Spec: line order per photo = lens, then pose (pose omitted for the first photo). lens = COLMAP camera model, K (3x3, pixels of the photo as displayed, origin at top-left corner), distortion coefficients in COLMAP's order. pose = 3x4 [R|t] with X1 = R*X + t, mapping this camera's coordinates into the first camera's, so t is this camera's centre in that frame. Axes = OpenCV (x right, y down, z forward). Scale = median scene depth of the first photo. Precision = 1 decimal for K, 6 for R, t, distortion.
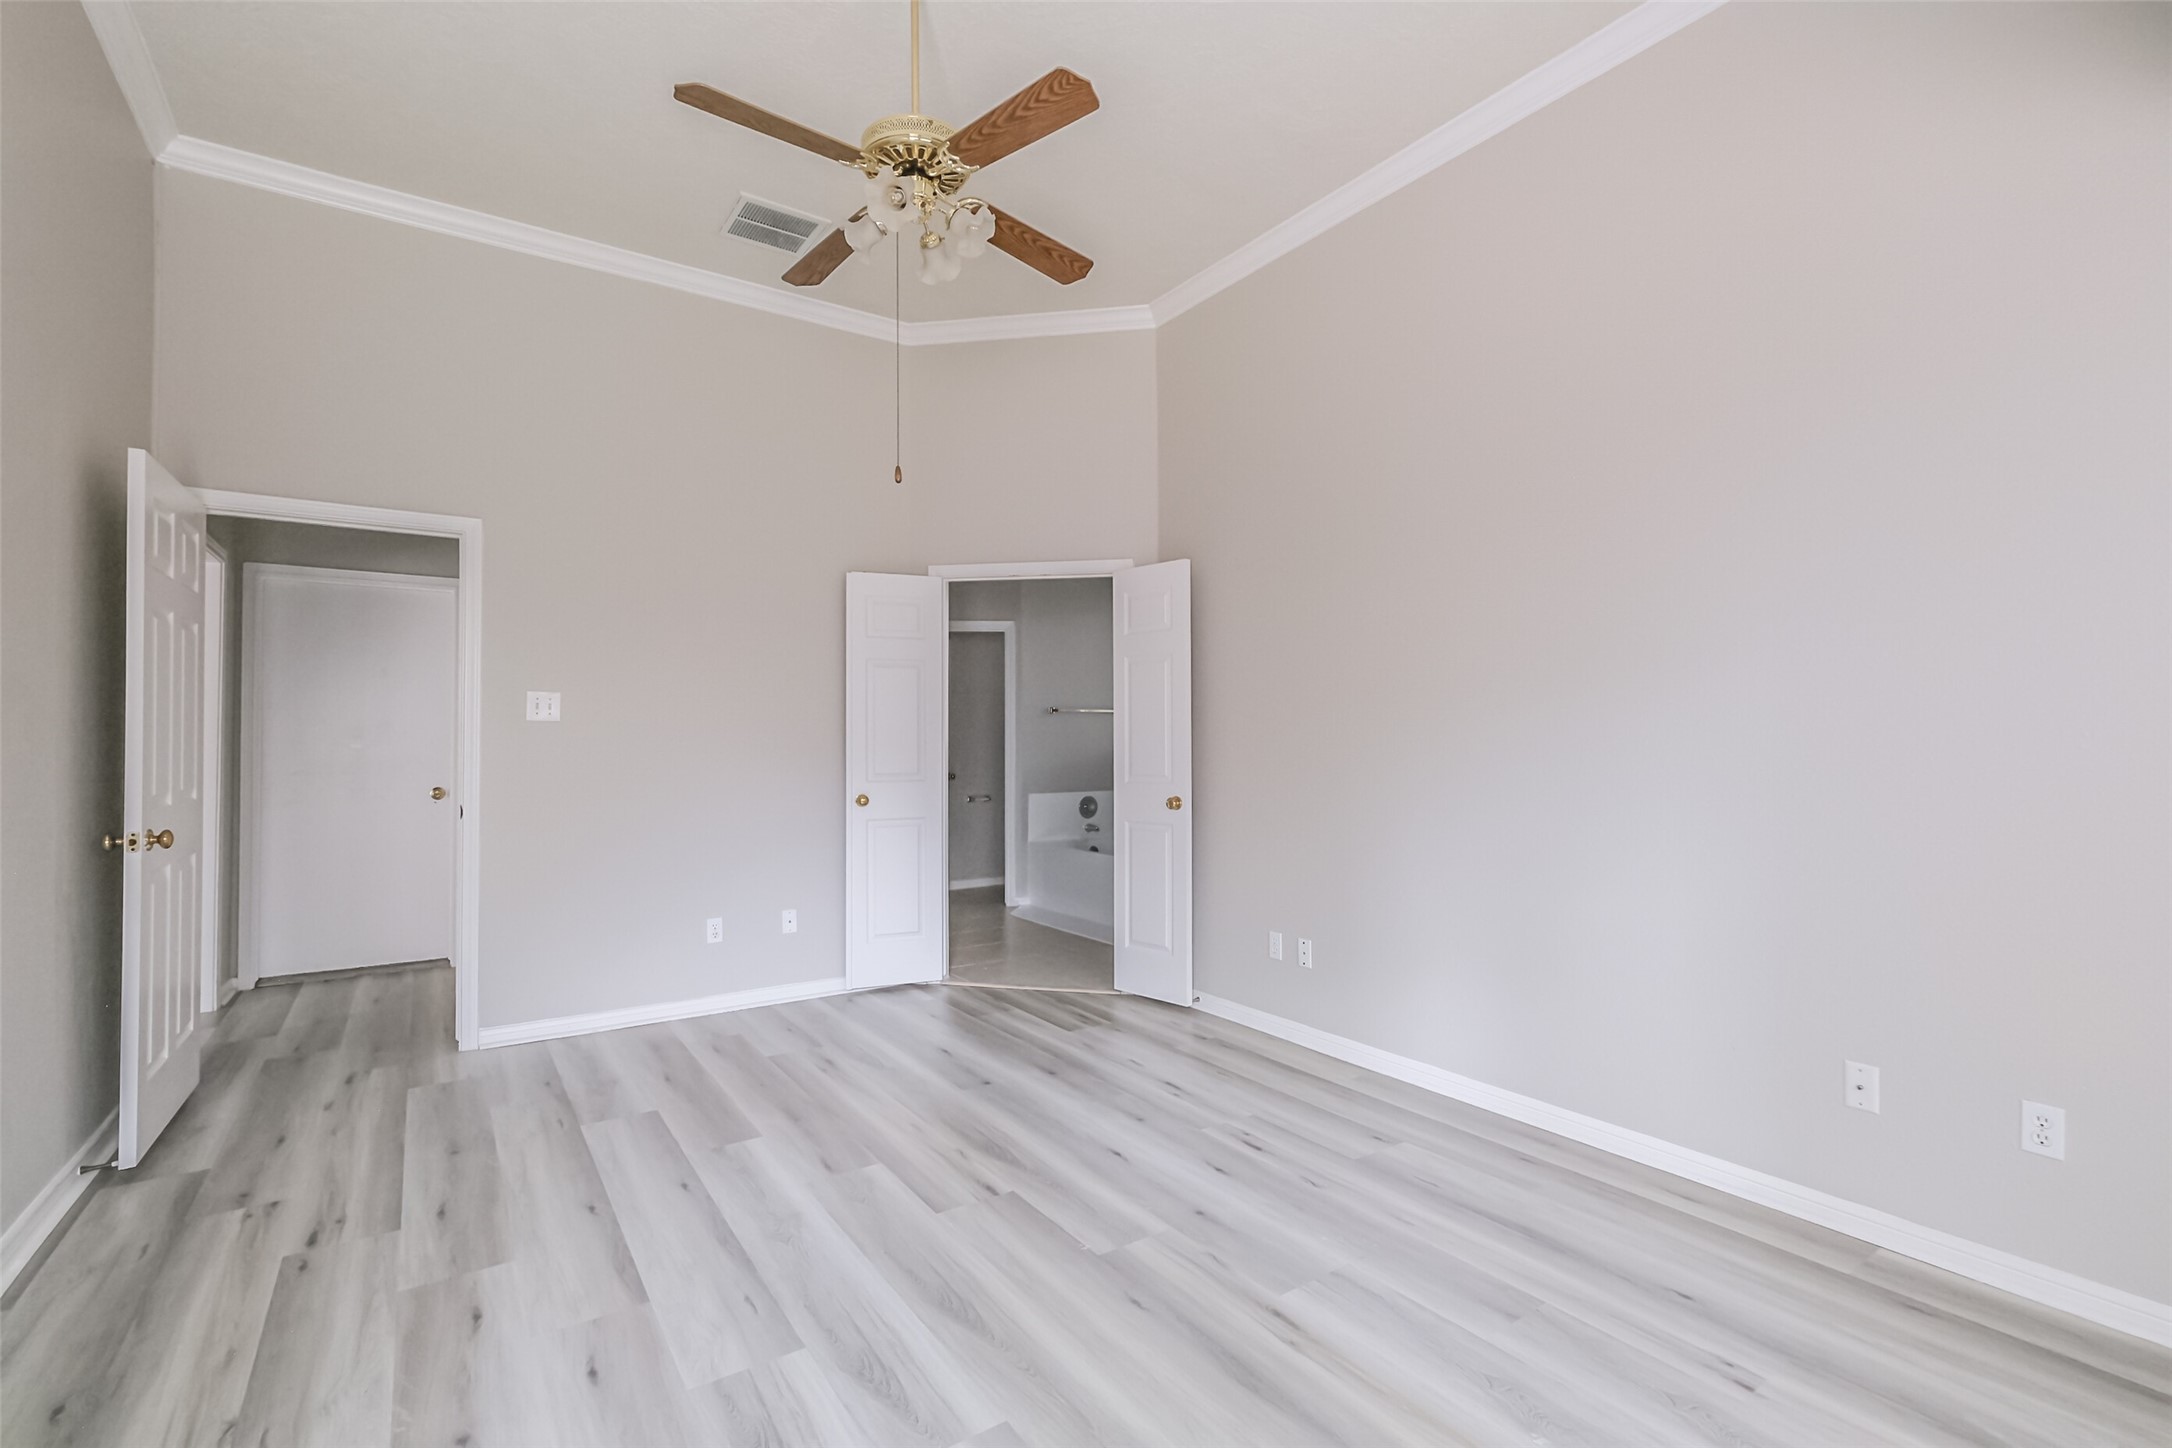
lens RADIAL K [[965.3, 0, 1076.7], [0, 965.3, 735.2], [0, 0, 1]] dist [0.000670, 0.001149]
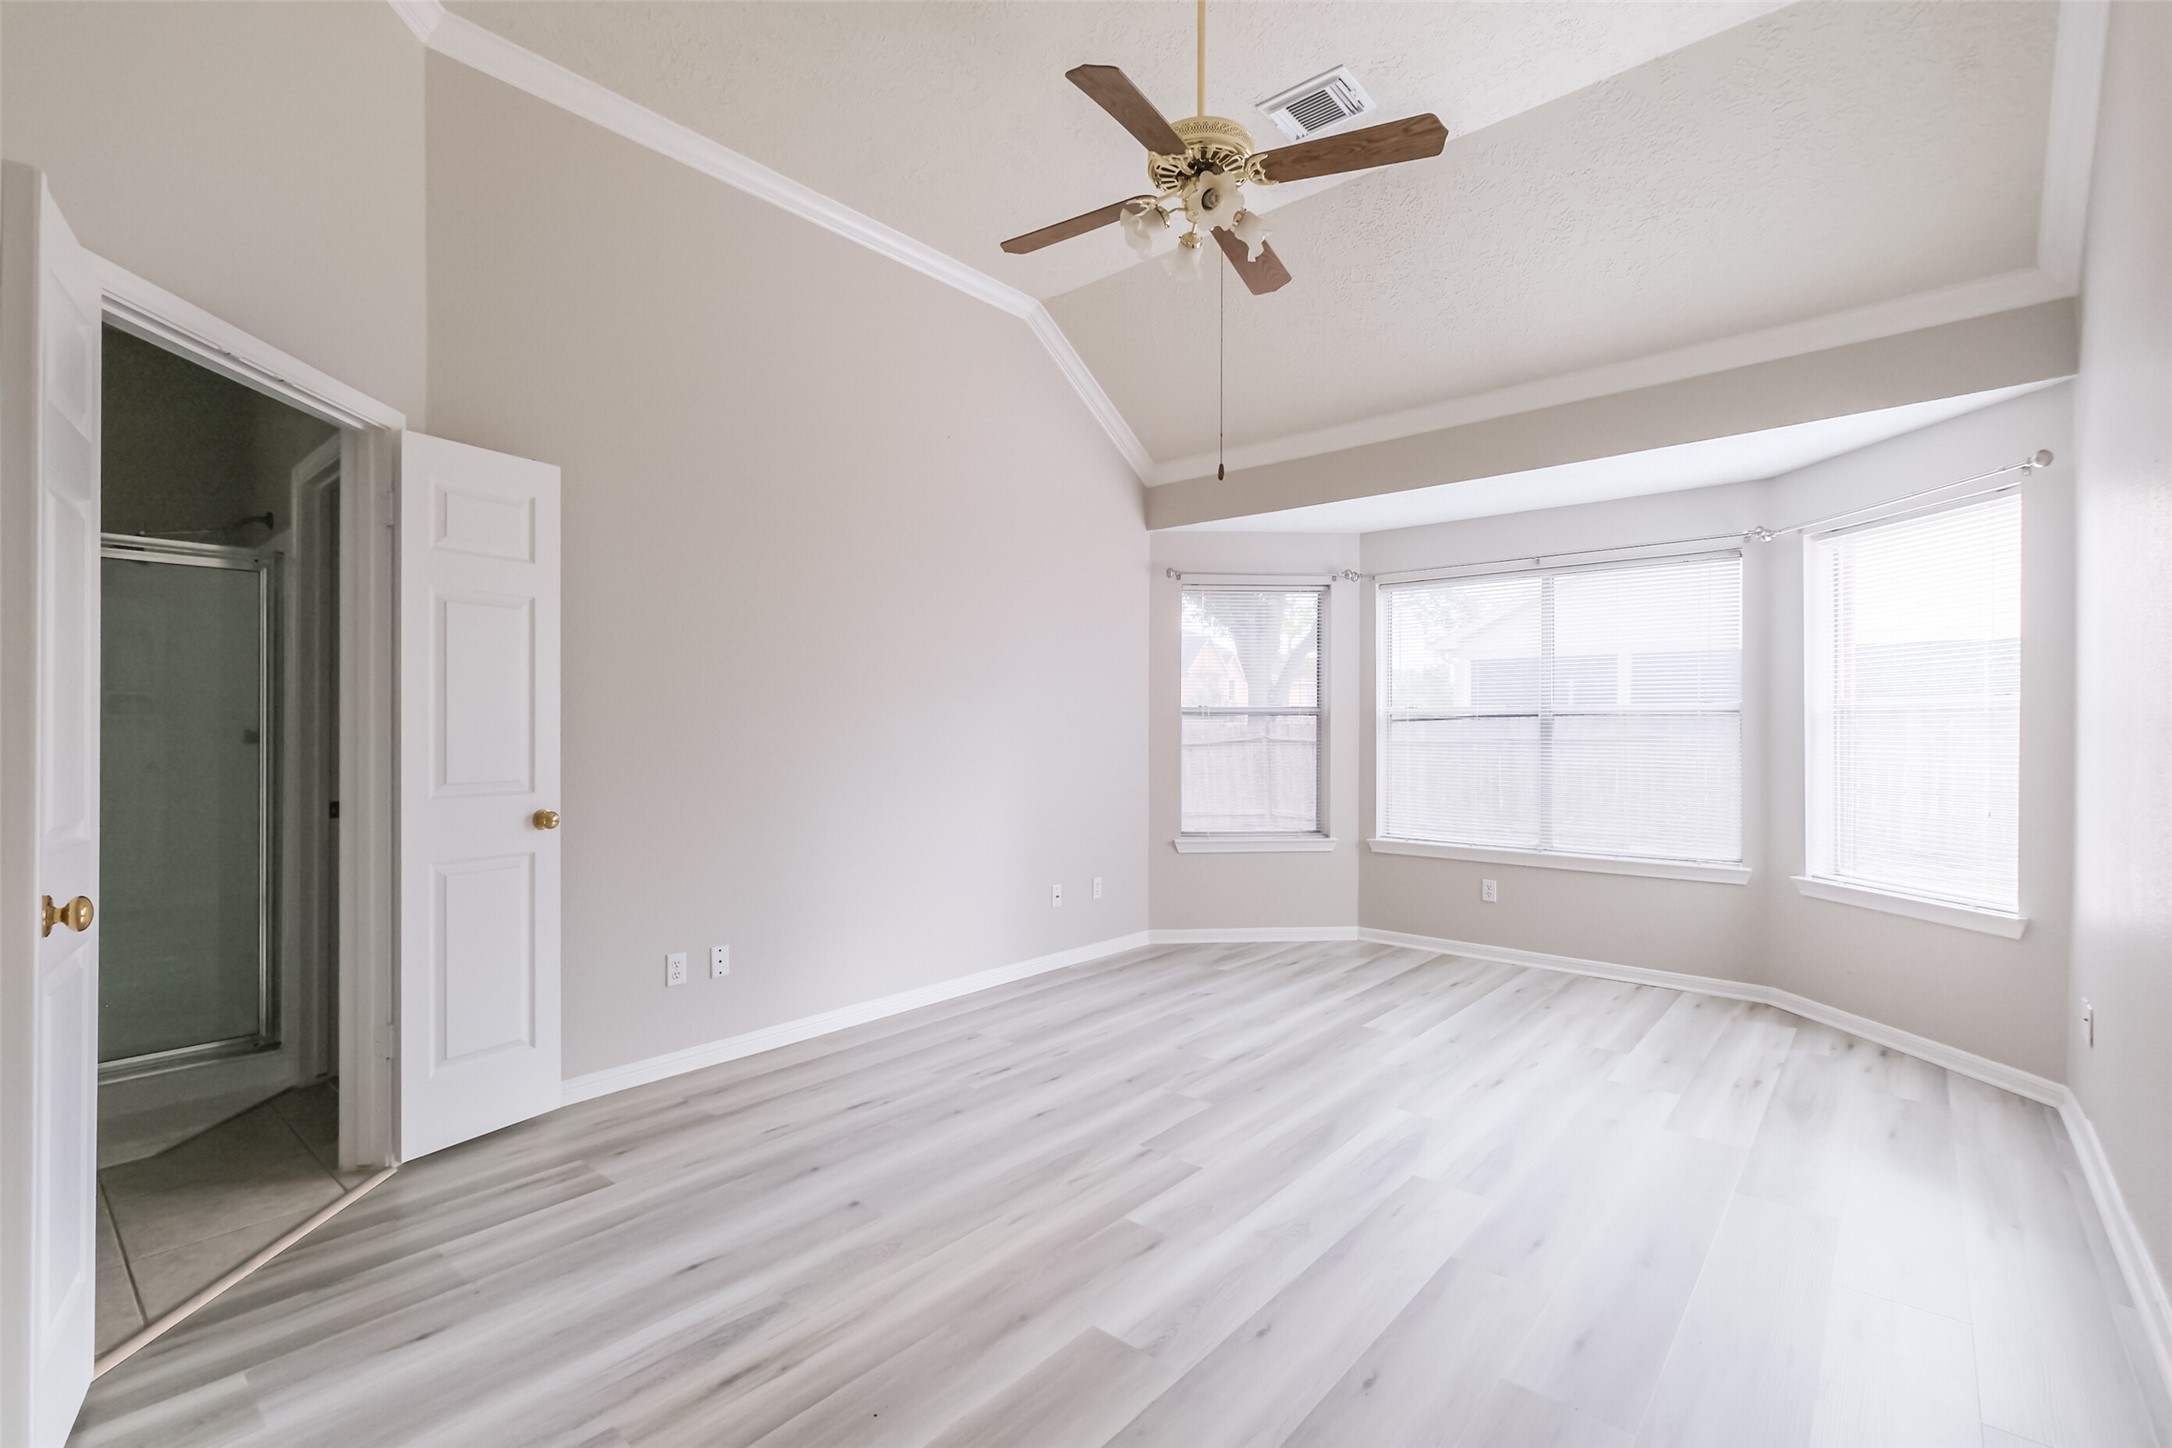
lens RADIAL K [[965.3, 0, 1087.9], [0, 965.3, 727.9], [0, 0, 1]] dist [0.000670, 0.001149]
pose [[-0.265084, 0.000936, 0.964225, -1.023526], [-0.007950, 0.999963, -0.003156, 0.005474], [-0.964193, -0.008502, -0.265067, 1.253167]]
